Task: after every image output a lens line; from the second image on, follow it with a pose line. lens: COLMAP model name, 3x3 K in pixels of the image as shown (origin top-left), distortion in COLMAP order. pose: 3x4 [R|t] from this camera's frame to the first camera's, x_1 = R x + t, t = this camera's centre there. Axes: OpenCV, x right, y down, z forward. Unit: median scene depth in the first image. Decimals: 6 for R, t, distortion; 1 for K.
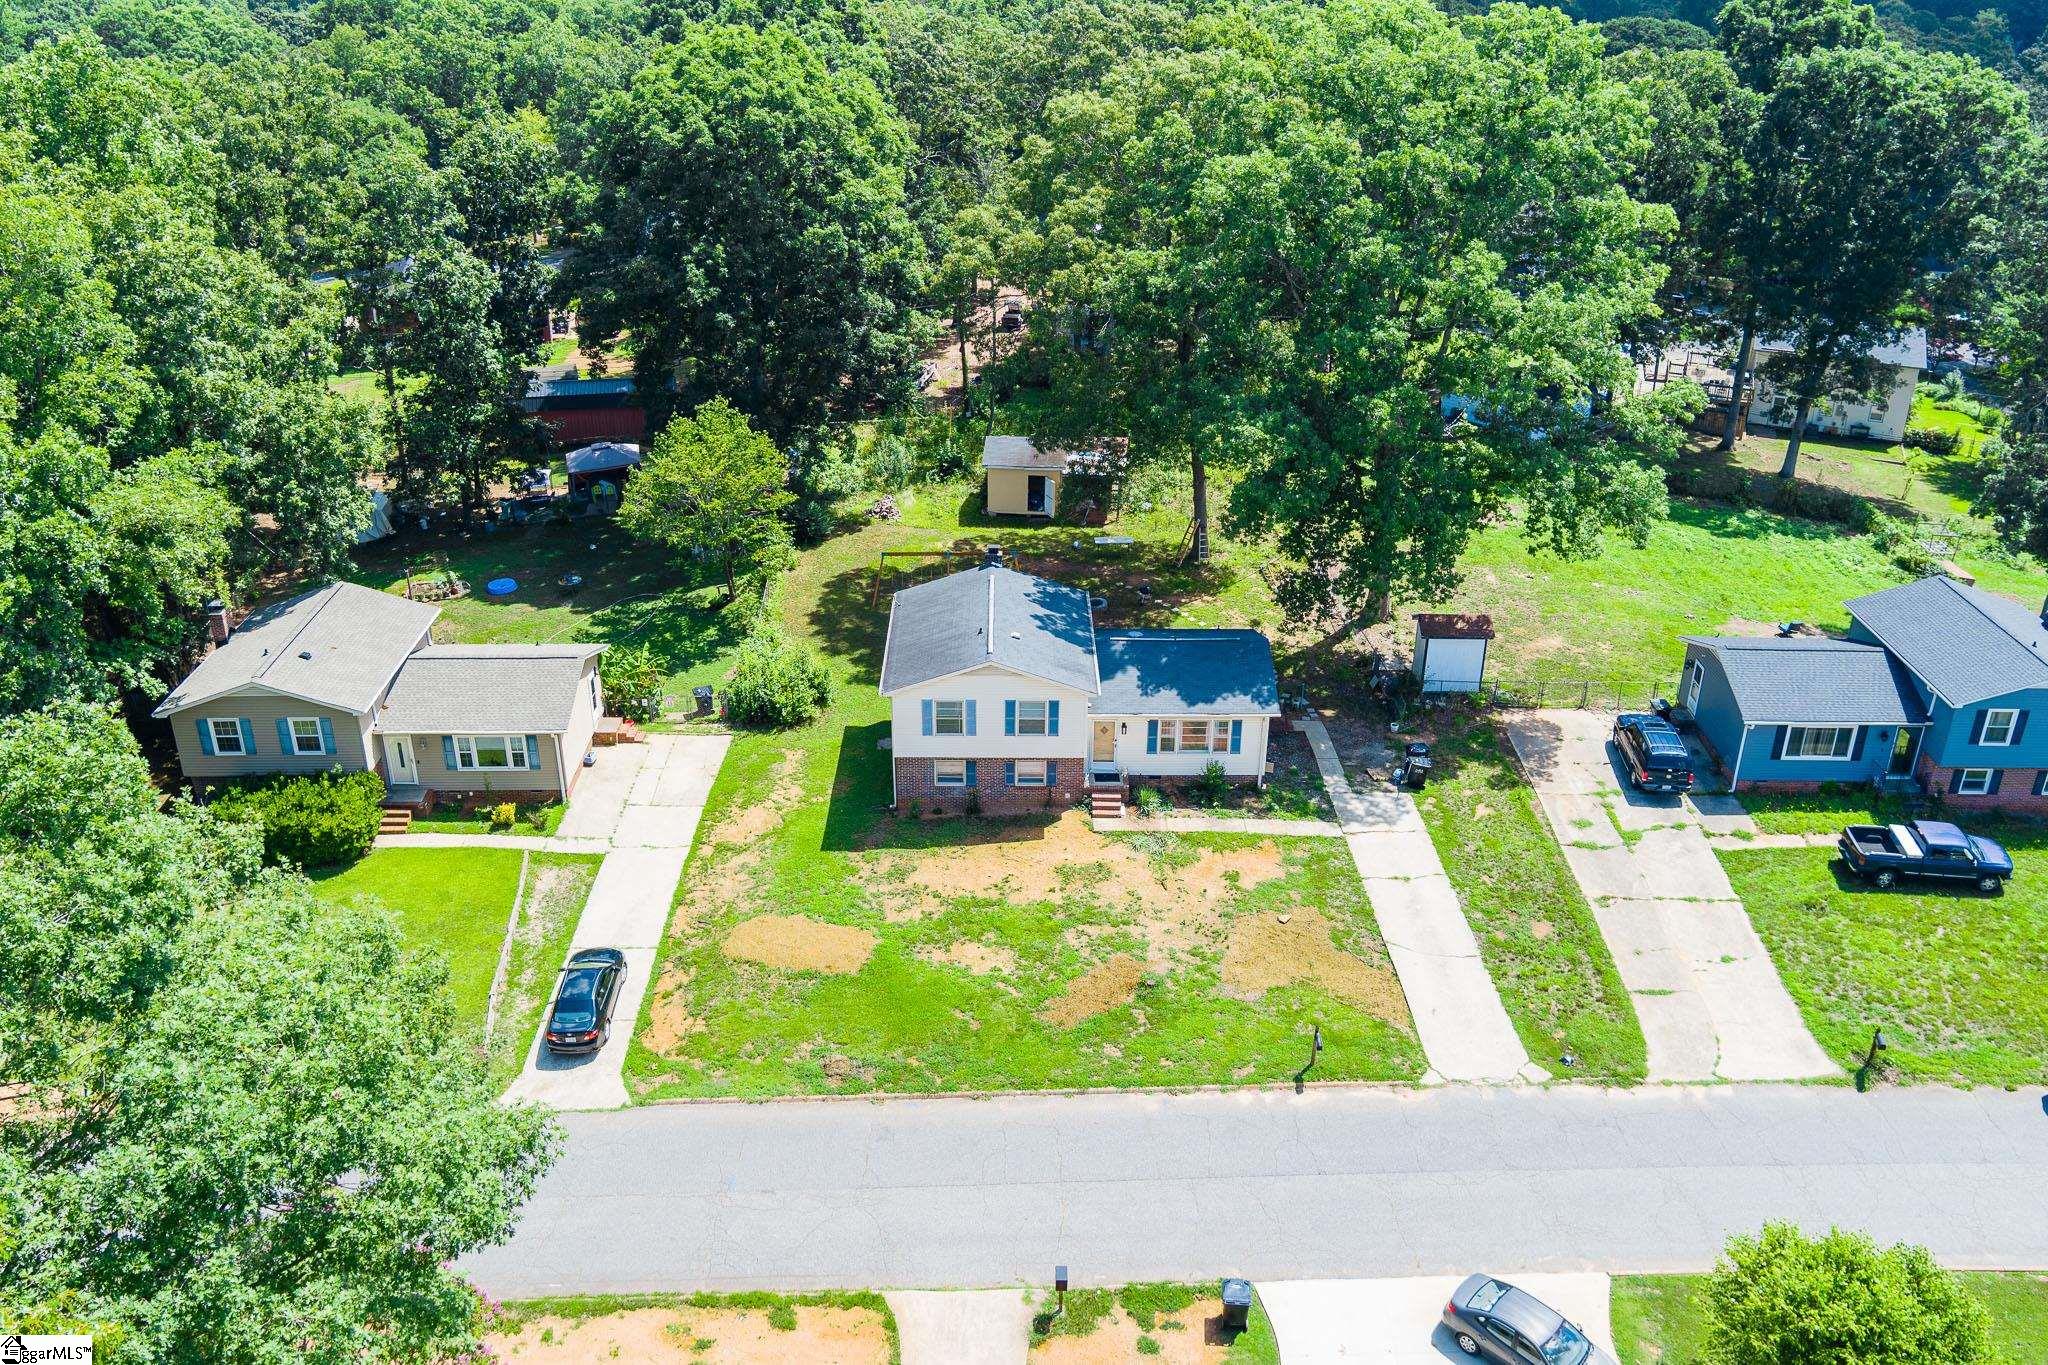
lens RADIAL K [[1658.6, 0, 1024.0], [0, 1658.6, 682.5], [0, 0, 1]] dist [-0.073109, -0.000511]
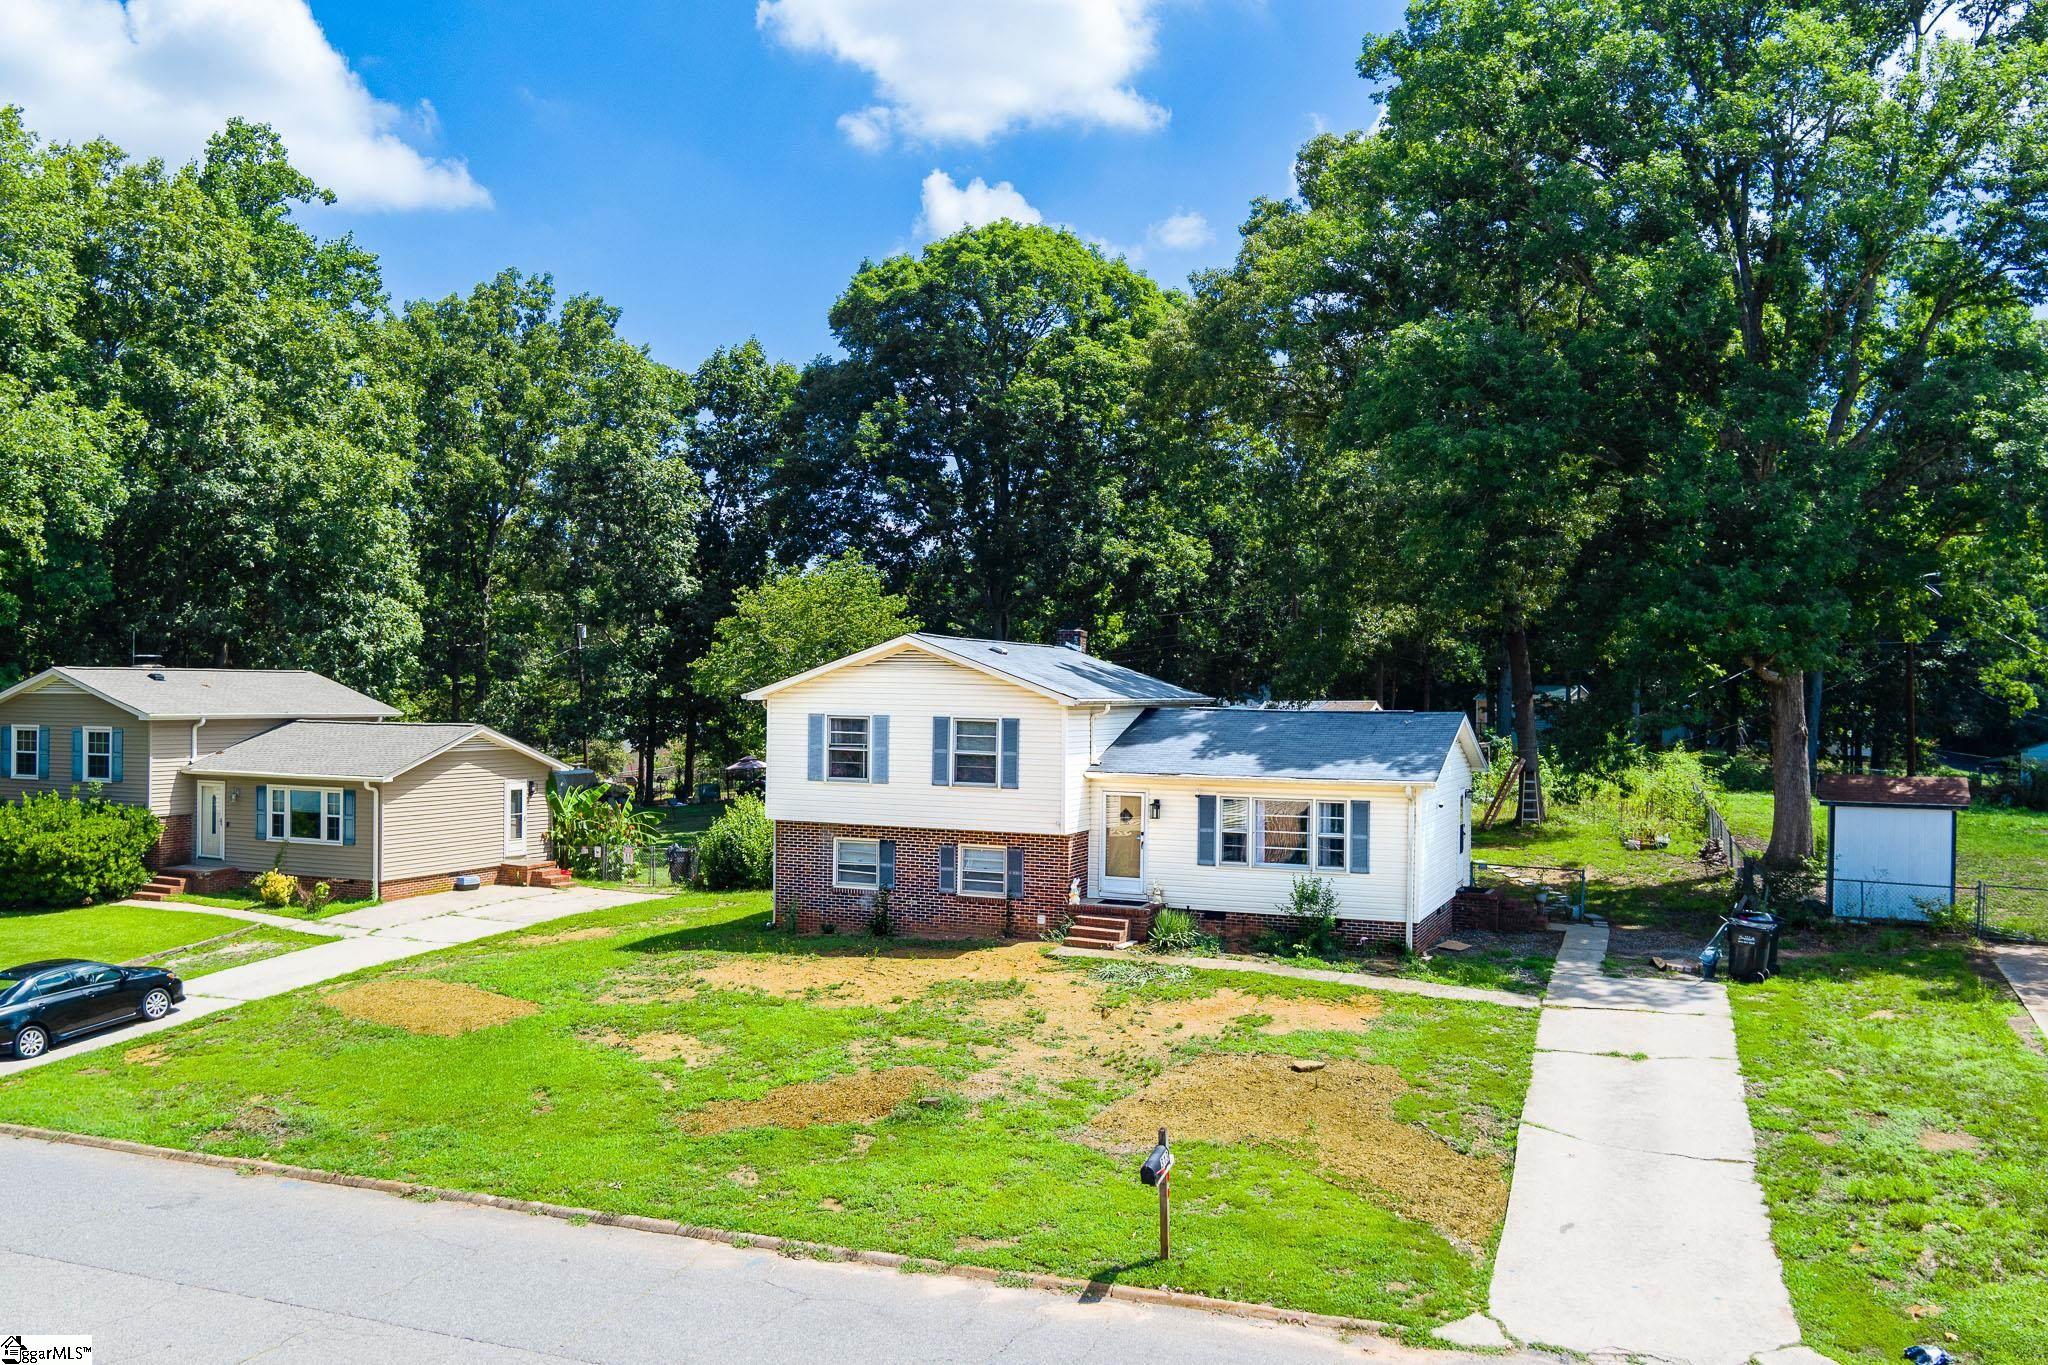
lens RADIAL K [[1658.6, 0, 1024.0], [0, 1658.6, 682.5], [0, 0, 1]] dist [-0.073109, -0.000511]
pose [[0.917017, 0.002740, -0.398838, 0.247391], [-0.178573, 0.896972, -0.404417, 0.227674], [0.356638, 0.442079, 0.823028, 0.524092]]
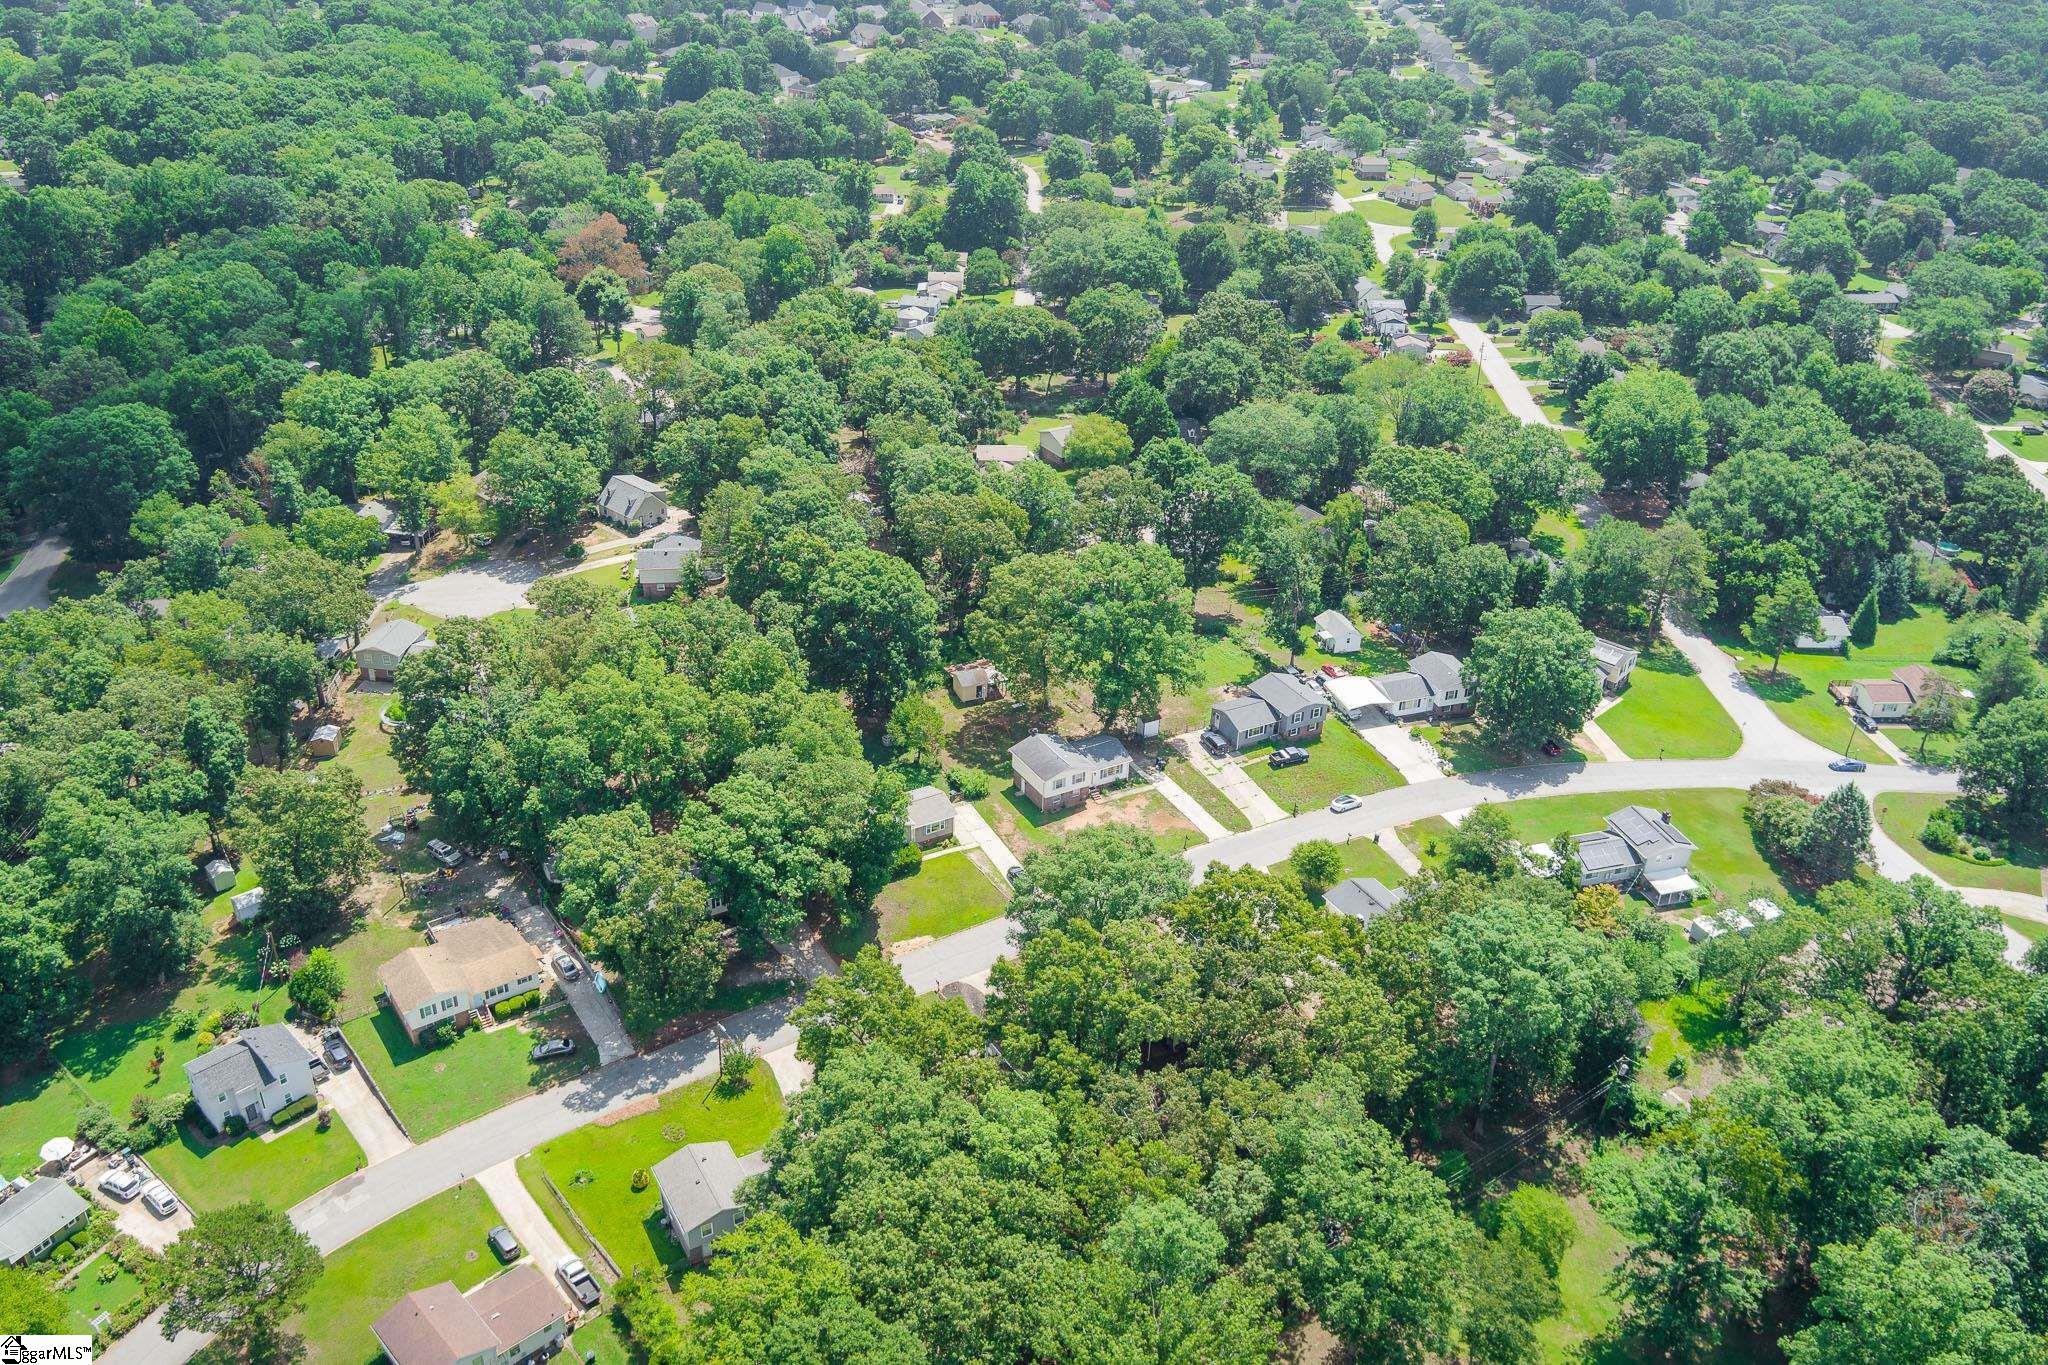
lens RADIAL K [[1658.6, 0, 1024.0], [0, 1658.6, 682.5], [0, 0, 1]] dist [-0.073109, -0.000511]
pose [[0.872733, -0.221728, 0.434941, -1.630573], [0.193034, 0.975037, 0.109729, -0.603348], [-0.448414, -0.011806, 0.893748, -2.186221]]
